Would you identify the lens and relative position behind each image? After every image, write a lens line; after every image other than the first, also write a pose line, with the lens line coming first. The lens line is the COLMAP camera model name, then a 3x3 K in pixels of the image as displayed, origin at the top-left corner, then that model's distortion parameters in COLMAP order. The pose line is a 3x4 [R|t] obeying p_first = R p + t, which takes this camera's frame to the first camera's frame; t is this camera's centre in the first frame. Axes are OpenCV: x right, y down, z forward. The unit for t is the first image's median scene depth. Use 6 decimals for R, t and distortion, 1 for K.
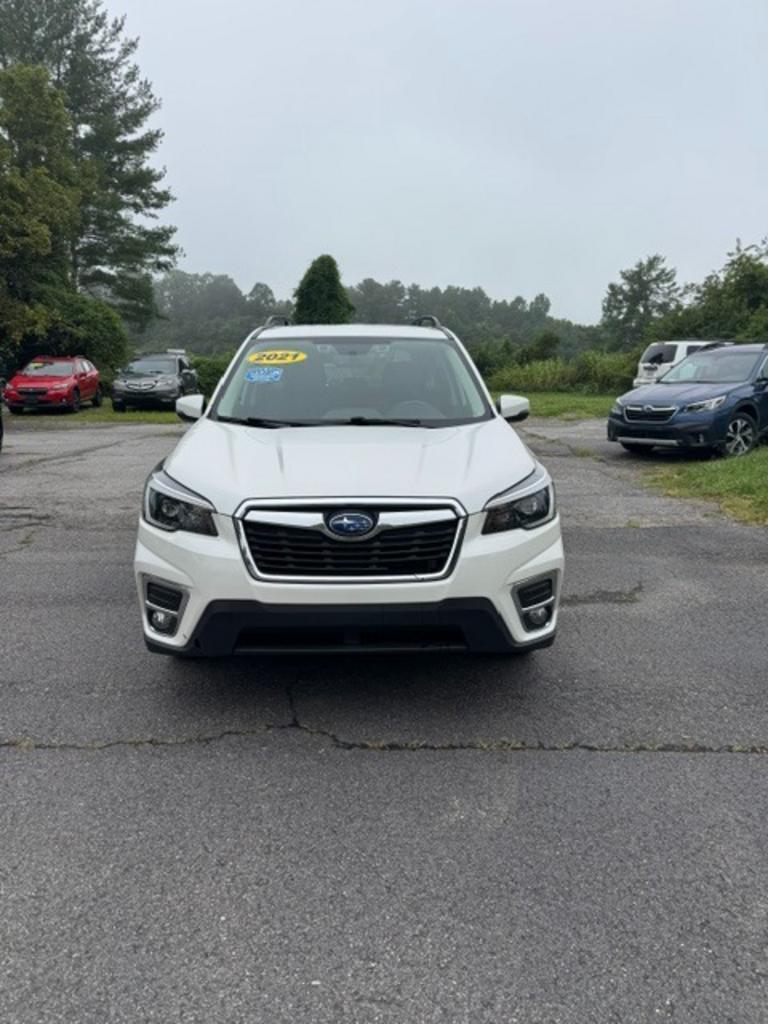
lens RADIAL K [[776.3, 0, 384.0], [0, 776.3, 512.0], [0, 0, 1]] dist [0.012389, -0.008754]
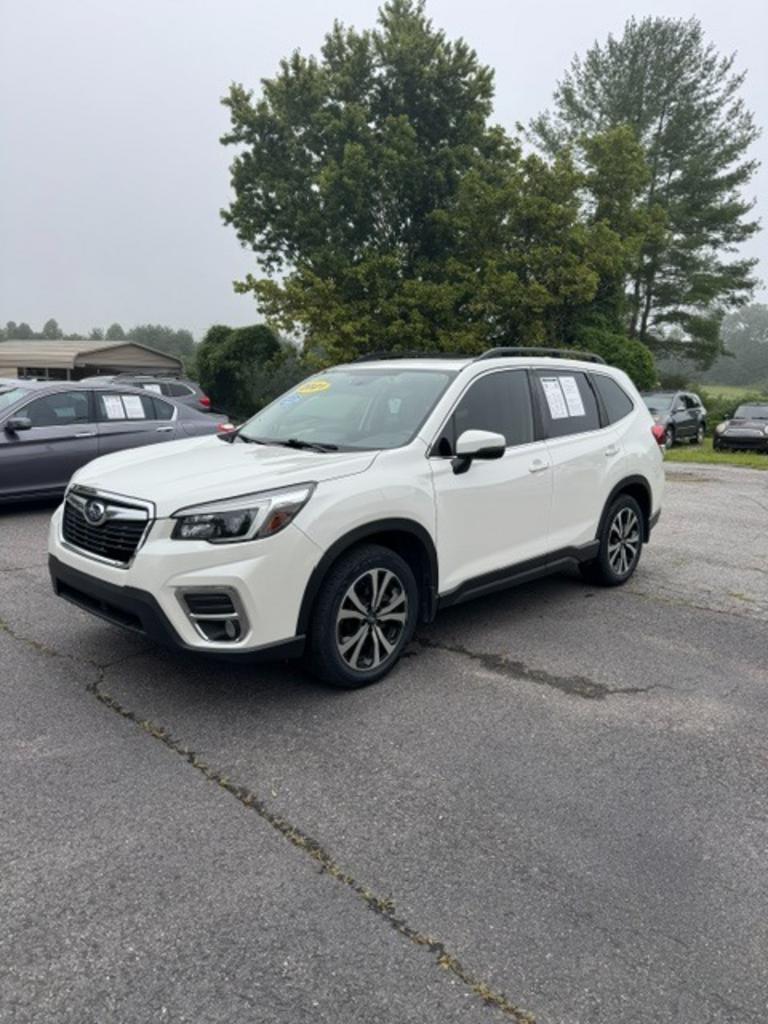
lens RADIAL K [[776.3, 0, 384.0], [0, 776.3, 512.0], [0, 0, 1]] dist [0.012389, -0.008754]
pose [[0.685103, 0.126256, -0.717422, 0.153194], [-0.160679, 0.986800, 0.020222, -0.010998], [0.710504, 0.101421, 0.696346, 0.057739]]
